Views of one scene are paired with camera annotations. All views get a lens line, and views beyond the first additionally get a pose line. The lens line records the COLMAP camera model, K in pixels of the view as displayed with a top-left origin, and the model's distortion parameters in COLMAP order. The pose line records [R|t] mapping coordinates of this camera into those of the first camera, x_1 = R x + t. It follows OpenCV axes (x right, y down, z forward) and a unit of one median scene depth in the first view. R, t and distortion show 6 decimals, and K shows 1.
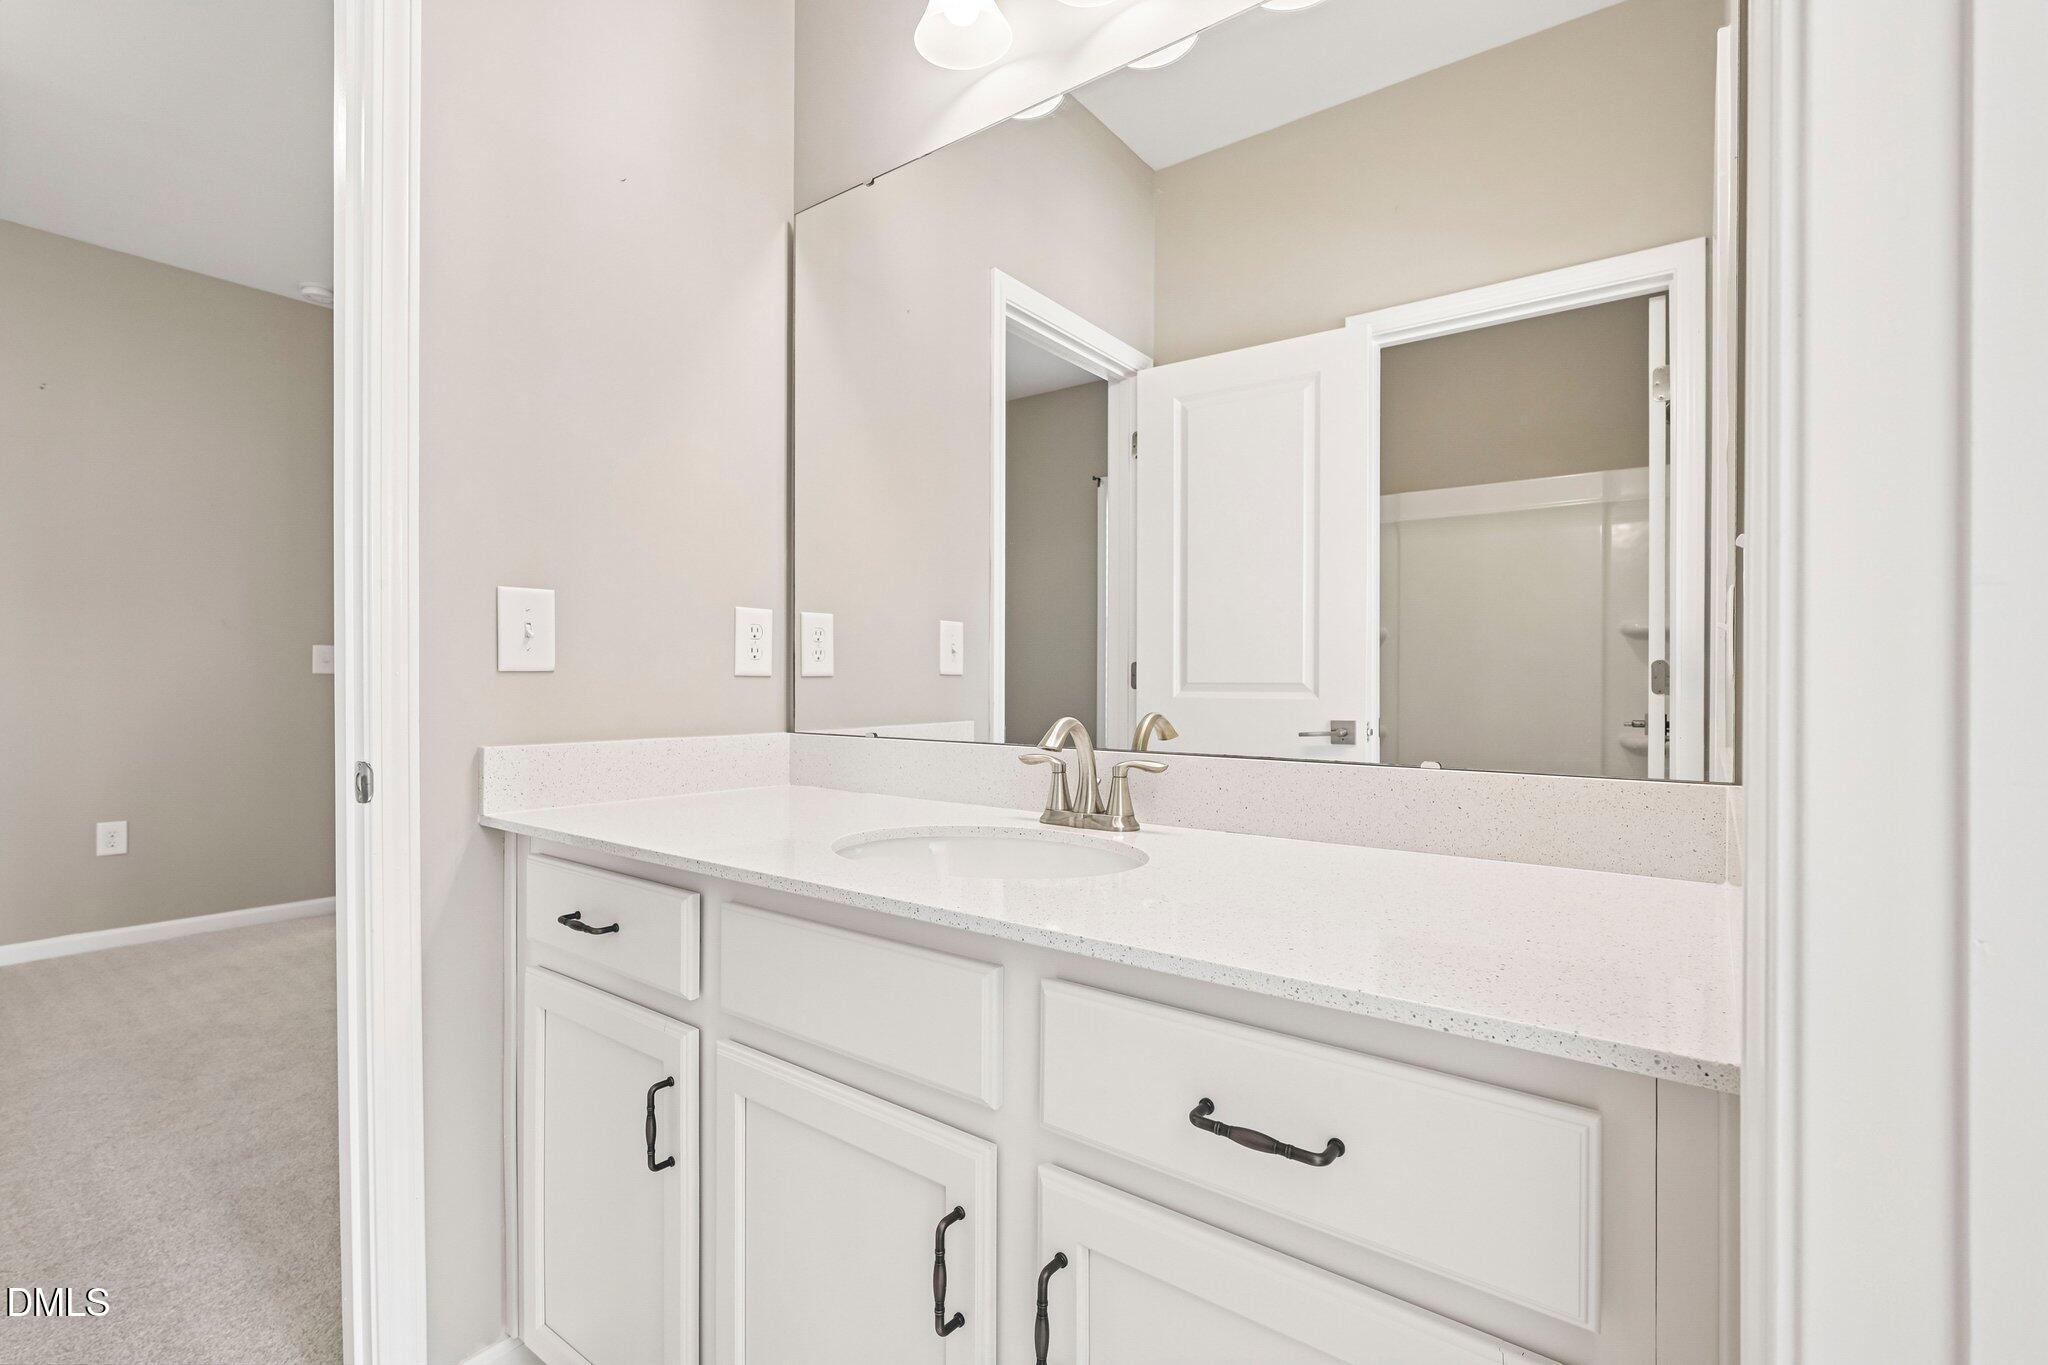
lens RADIAL K [[935.8, 0, 1021.0], [0, 935.8, 686.7], [0, 0, 1]] dist [-0.003659, -0.000096]
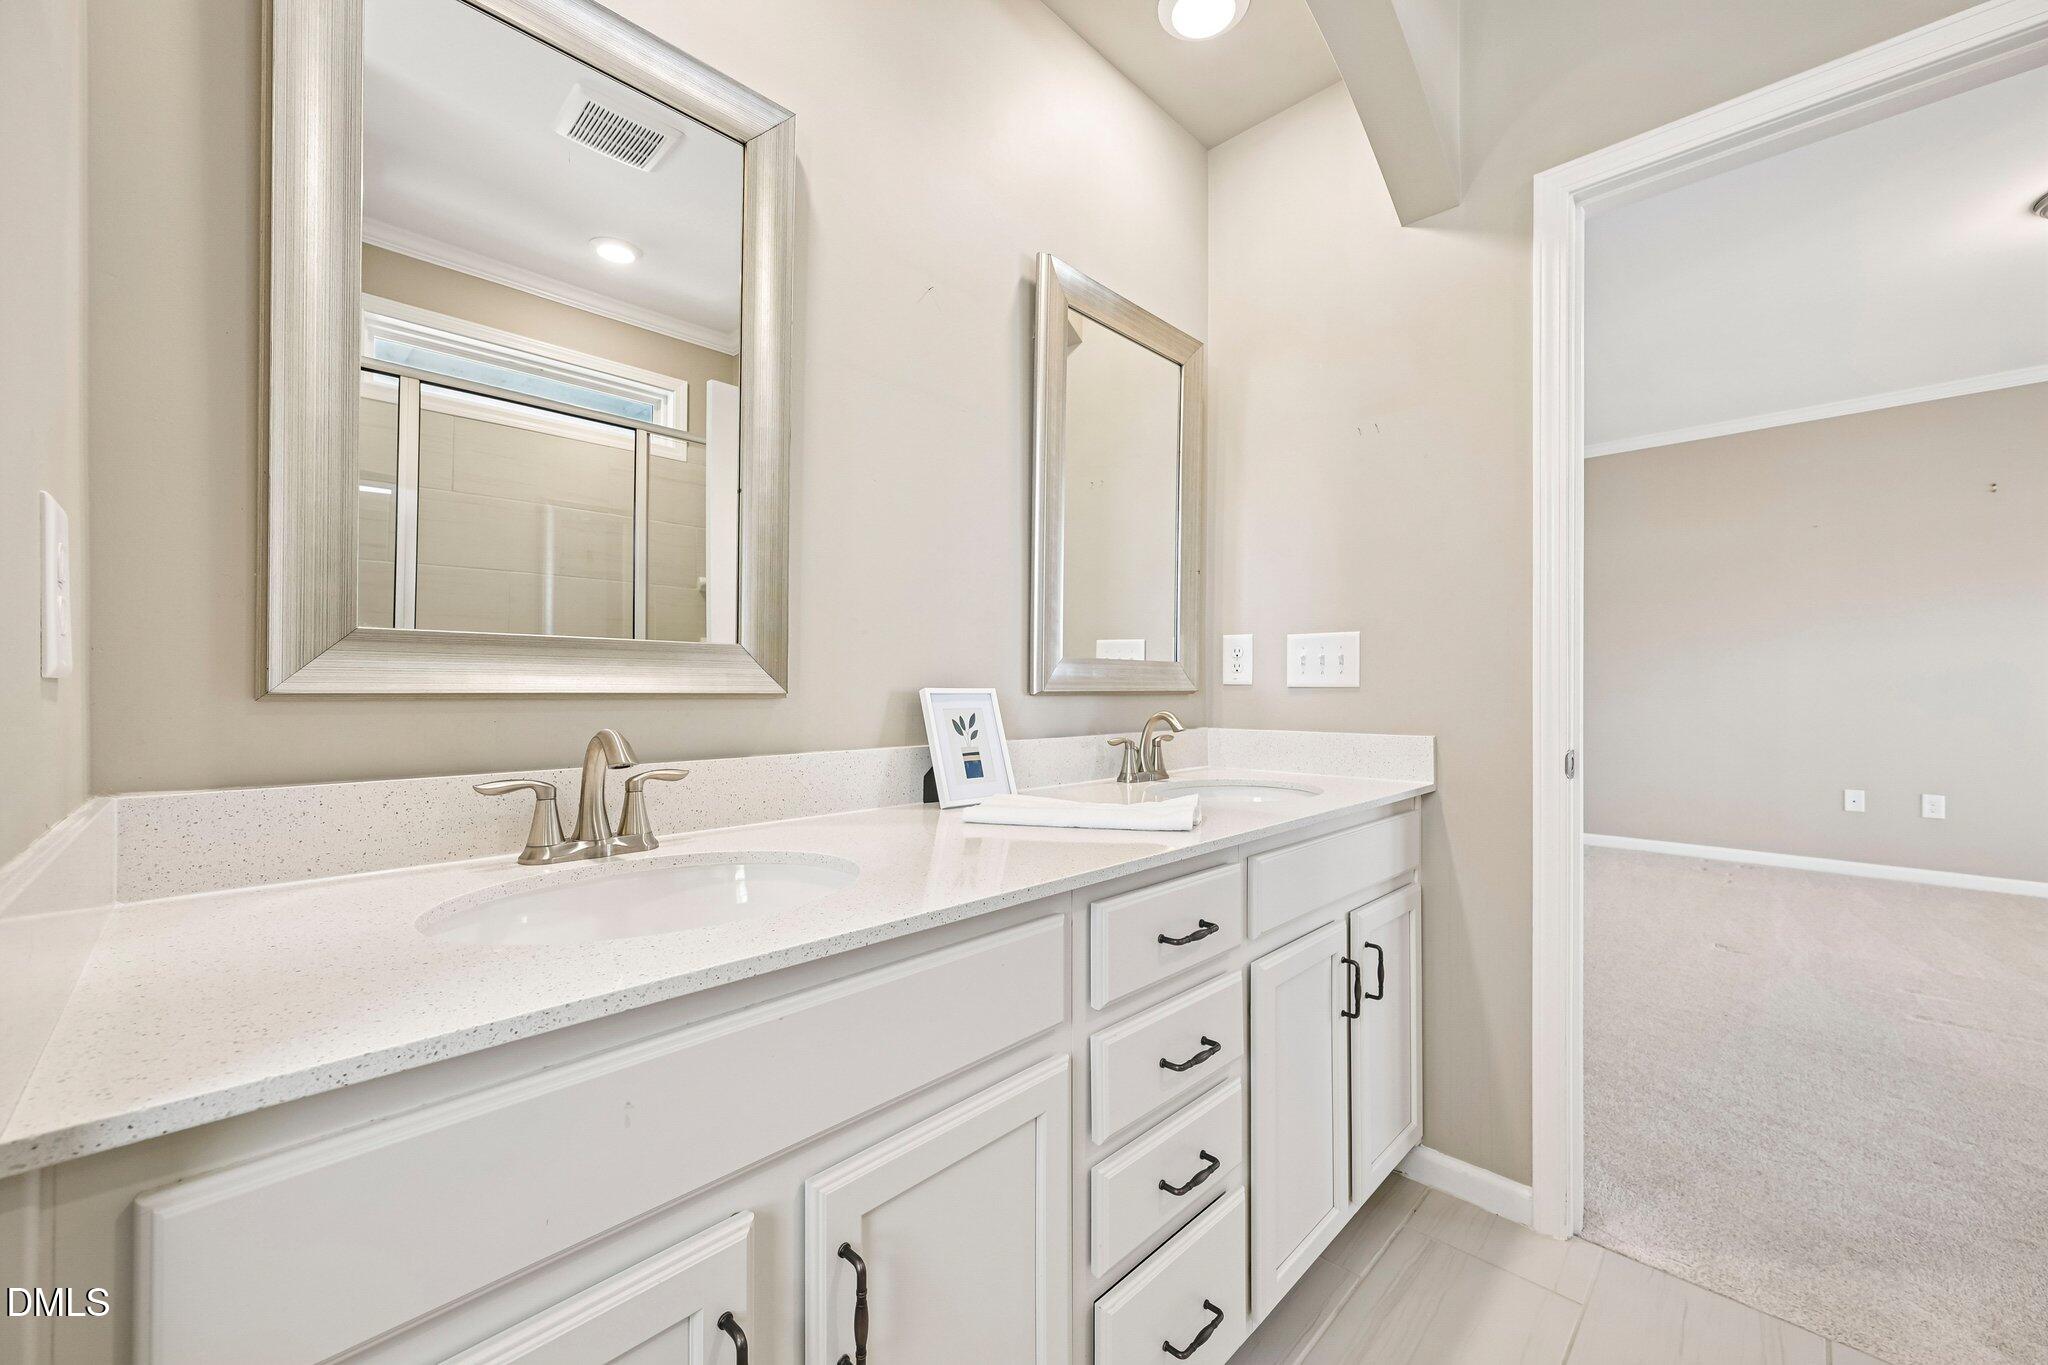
lens RADIAL K [[797.8, 0, 1023.6], [0, 797.8, 680.9], [0, 0, 1]] dist [-0.001055, -0.000078]
pose [[0.141612, 0.001890, 0.989920, -1.262434], [0.008067, 0.999963, -0.003063, -0.014814], [-0.989889, 0.008420, 0.141592, 0.995489]]
